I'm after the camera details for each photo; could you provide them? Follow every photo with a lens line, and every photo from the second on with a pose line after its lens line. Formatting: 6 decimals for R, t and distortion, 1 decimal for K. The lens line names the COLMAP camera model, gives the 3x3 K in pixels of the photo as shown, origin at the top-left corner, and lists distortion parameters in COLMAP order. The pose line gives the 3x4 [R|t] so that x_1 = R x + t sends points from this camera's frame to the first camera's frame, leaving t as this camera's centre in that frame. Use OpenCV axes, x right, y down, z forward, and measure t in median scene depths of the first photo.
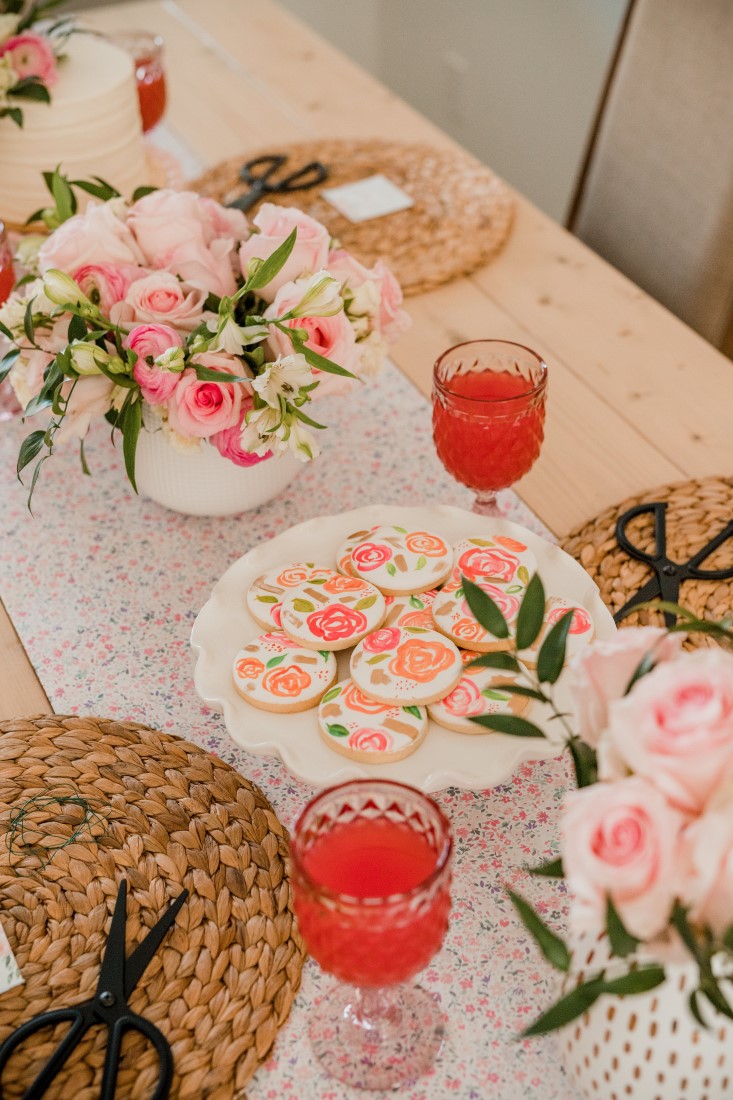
lens RADIAL K [[1612.3, 0, 366.5], [0, 1612.3, 550.0], [0, 0, 1]] dist [0.006325, 0.039901]
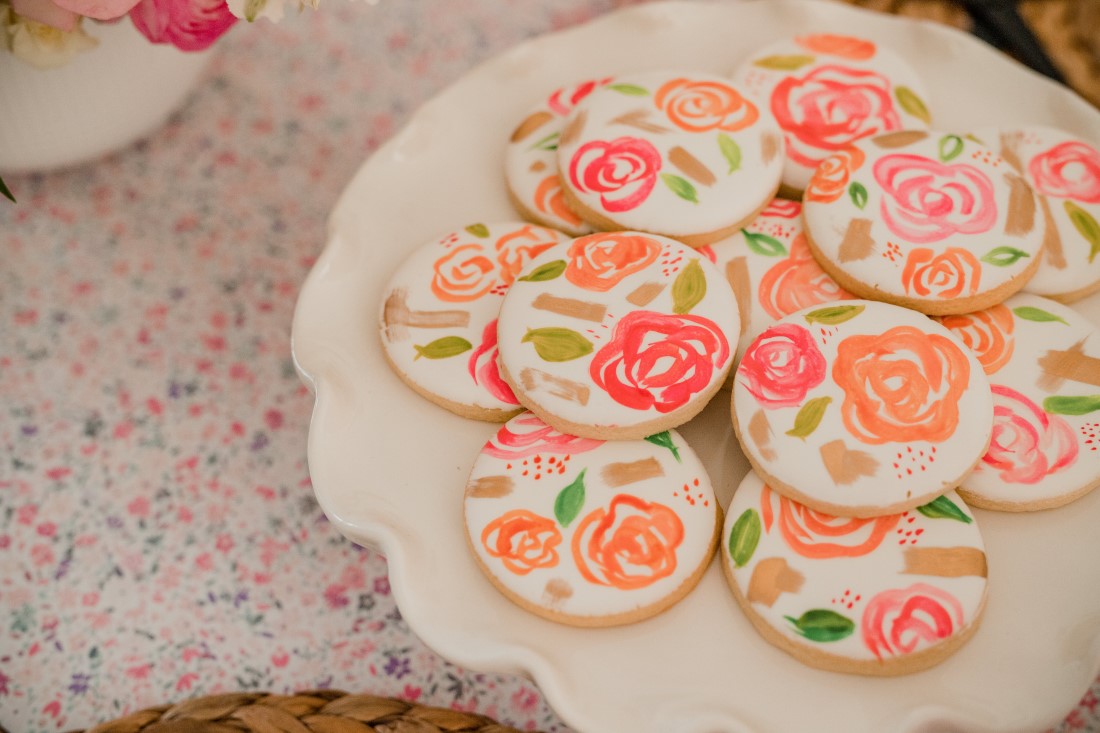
lens RADIAL K [[1612.3, 0, 550.0], [0, 1612.3, 366.5], [0, 0, 1]] dist [0.006325, 0.039901]
pose [[0.891107, -0.357043, 0.280089, -0.162663], [0.273242, 0.914947, 0.297003, -0.086791], [-0.362309, -0.188129, 0.912874, 0.615146]]
